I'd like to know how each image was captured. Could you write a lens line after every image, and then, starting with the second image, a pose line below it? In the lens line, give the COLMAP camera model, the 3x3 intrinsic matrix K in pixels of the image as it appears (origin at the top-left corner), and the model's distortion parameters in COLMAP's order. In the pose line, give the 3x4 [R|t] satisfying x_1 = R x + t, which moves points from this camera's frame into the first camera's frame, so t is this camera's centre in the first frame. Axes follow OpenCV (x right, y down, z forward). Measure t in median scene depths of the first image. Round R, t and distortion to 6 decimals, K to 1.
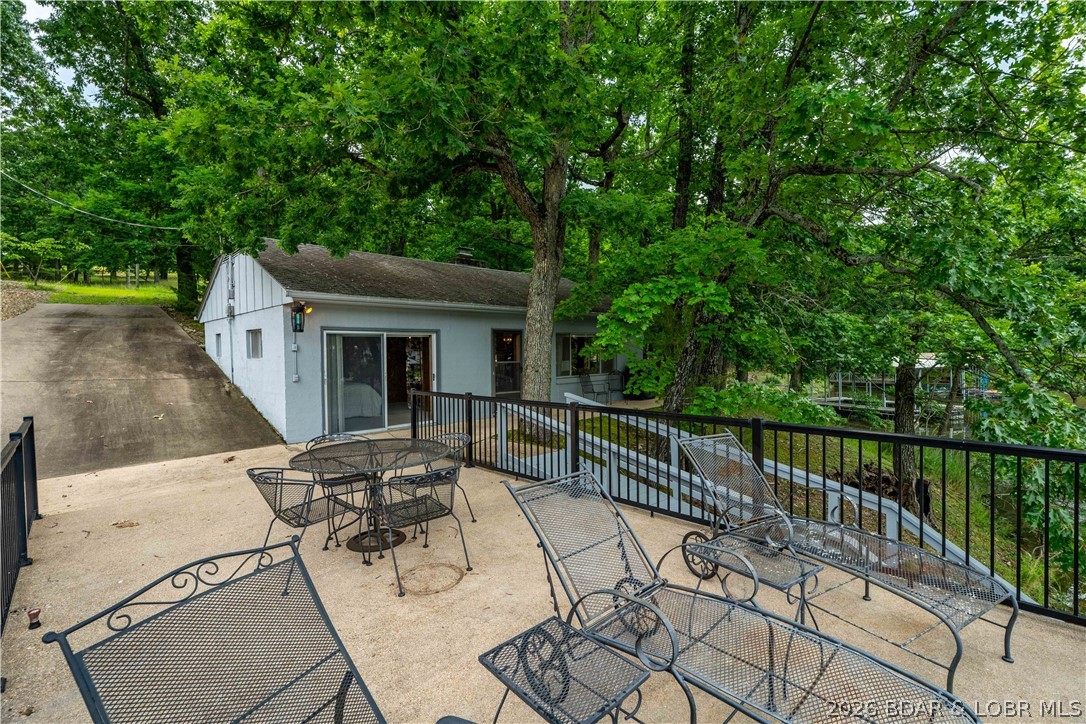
lens RADIAL K [[480.3, 0, 545.0], [0, 480.3, 364.3], [0, 0, 1]] dist [-0.004170, -0.000100]
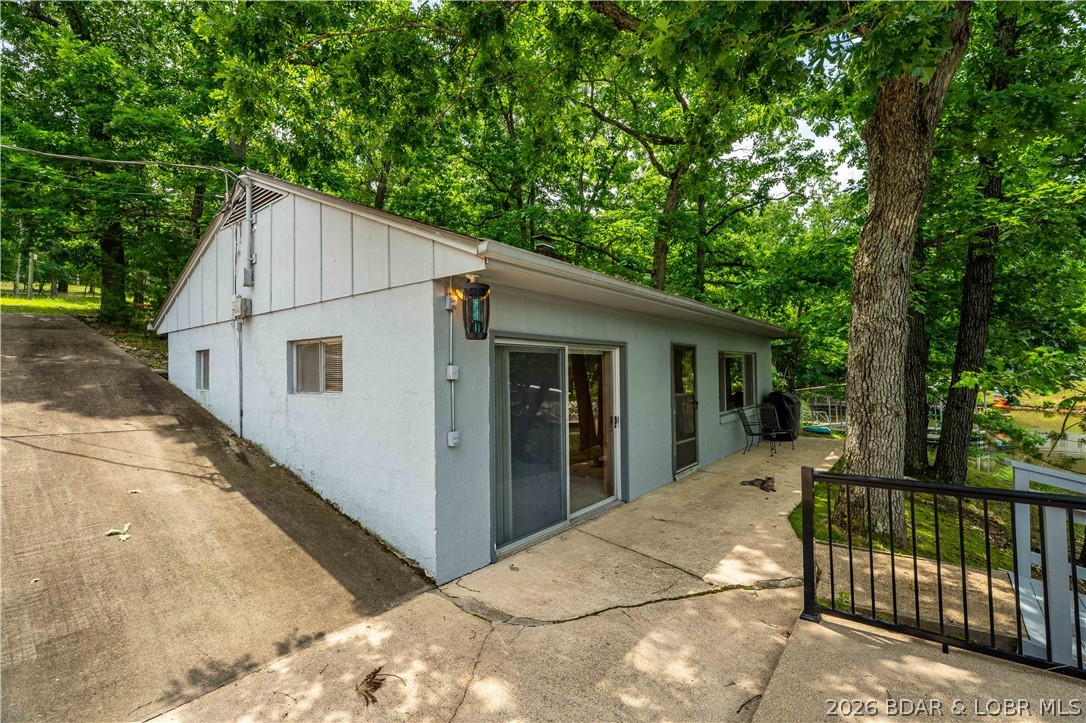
lens RADIAL K [[480.3, 0, 550.7], [0, 480.3, 359.7], [0, 0, 1]] dist [-0.004170, -0.000100]
pose [[0.991210, 0.001066, 0.132292, -0.423009], [0.006910, 0.998186, -0.059816, -0.016927], [-0.132116, 0.060204, 0.989404, 0.452339]]
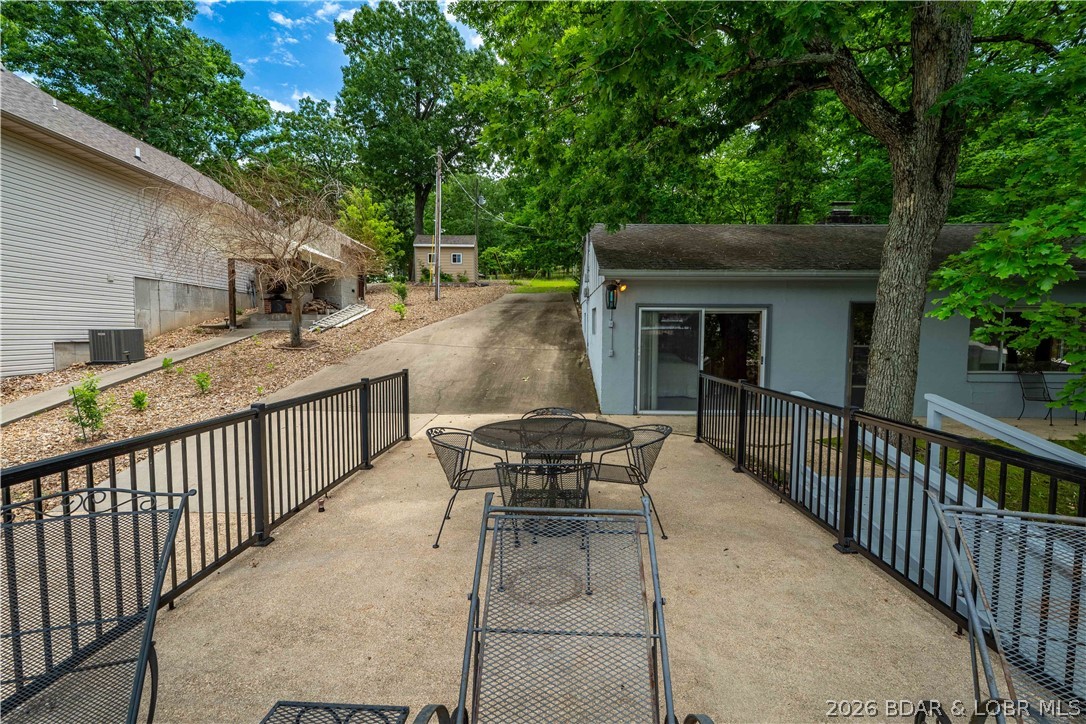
lens RADIAL K [[480.3, 0, 546.2], [0, 480.3, 362.2], [0, 0, 1]] dist [-0.004170, -0.000100]
pose [[0.700156, 0.060123, -0.711454, 0.116790], [-0.034301, 0.998130, 0.050594, 0.000071], [0.713166, -0.011020, 0.700909, 0.136636]]
